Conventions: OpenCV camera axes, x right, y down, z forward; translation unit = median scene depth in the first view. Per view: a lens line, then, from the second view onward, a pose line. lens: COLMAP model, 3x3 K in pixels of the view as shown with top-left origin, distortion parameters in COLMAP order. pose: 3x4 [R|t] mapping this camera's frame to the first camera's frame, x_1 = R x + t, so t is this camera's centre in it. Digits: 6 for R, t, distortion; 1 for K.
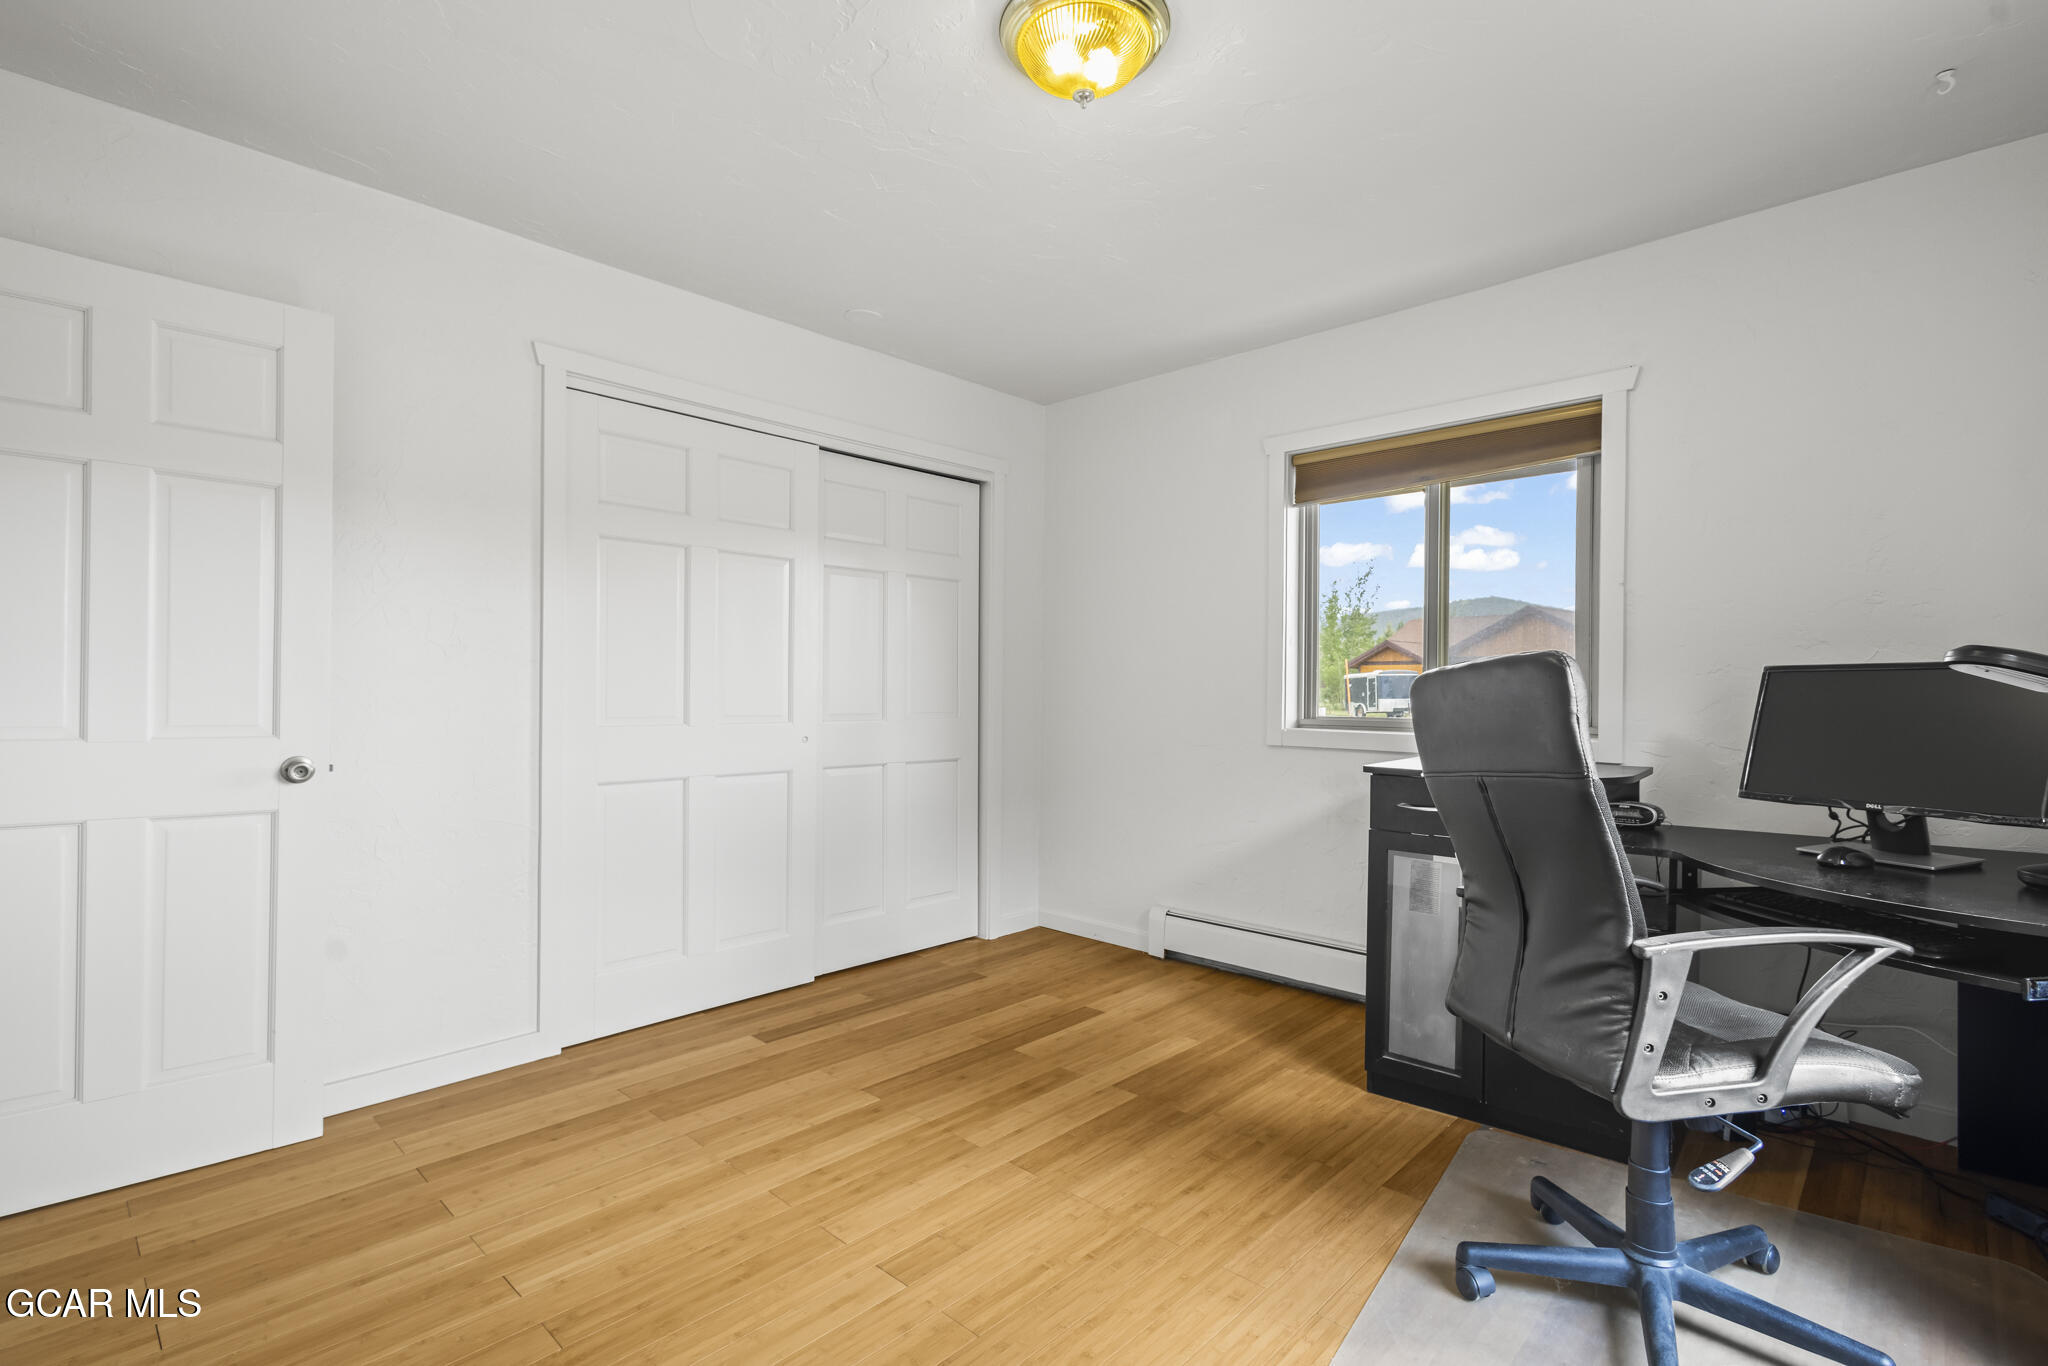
lens RADIAL K [[946.5, 0, 1023.4], [0, 946.5, 689.3], [0, 0, 1]] dist [0.018389, -0.008045]
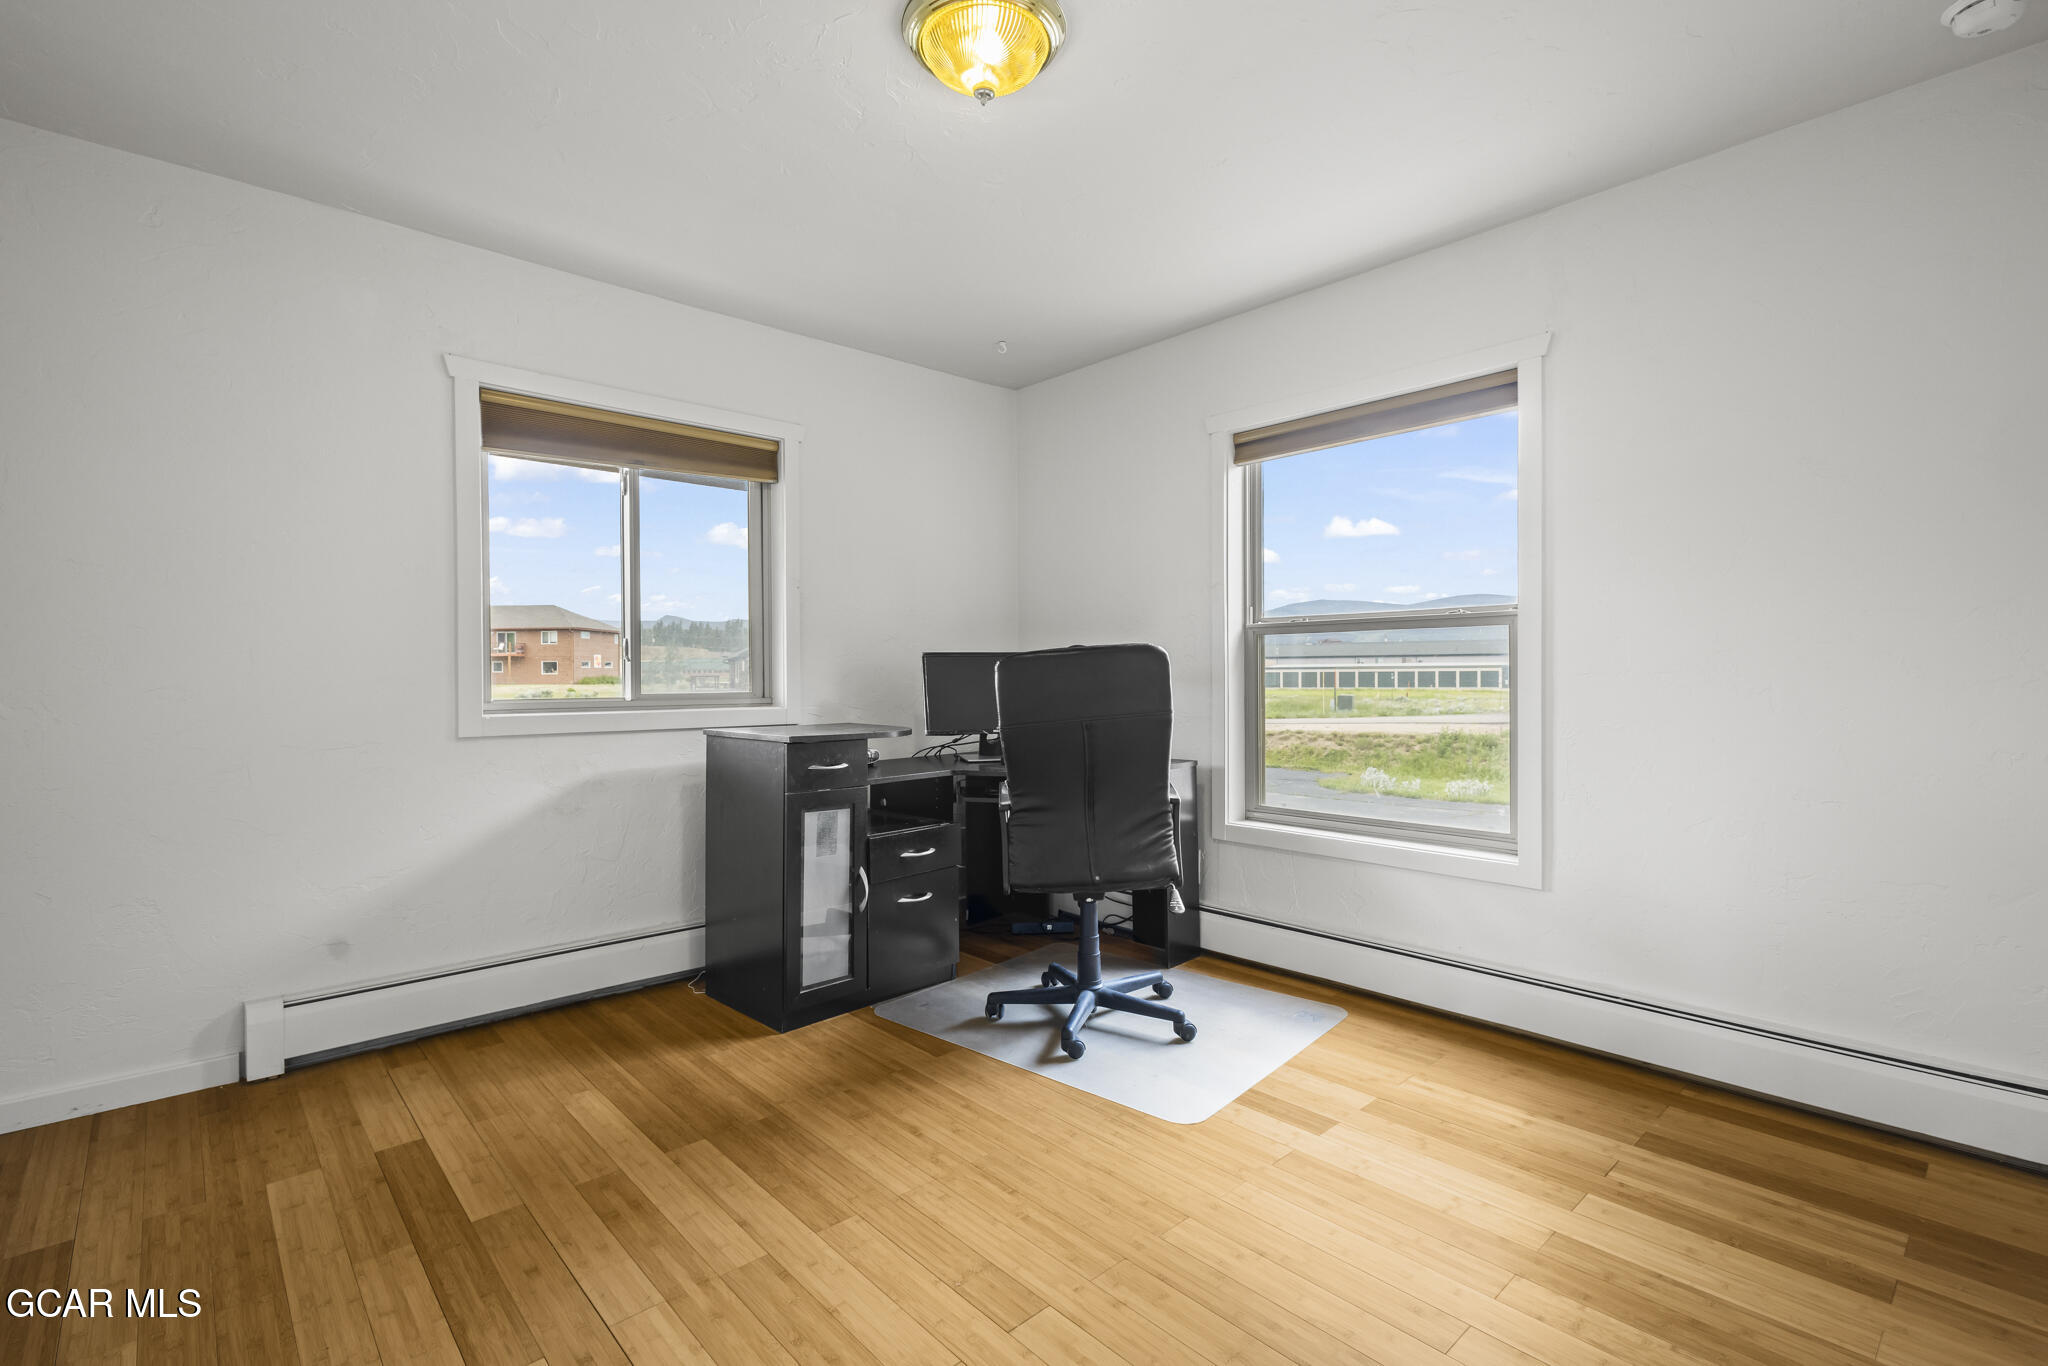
lens RADIAL K [[934.7, 0, 1019.1], [0, 934.7, 678.3], [0, 0, 1]] dist [0.005947, -0.001335]
pose [[0.076557, -0.009417, 0.997021, -0.690899], [0.007258, 0.999934, 0.008887, 0.005696], [-0.997039, 0.006556, 0.076620, 0.643119]]
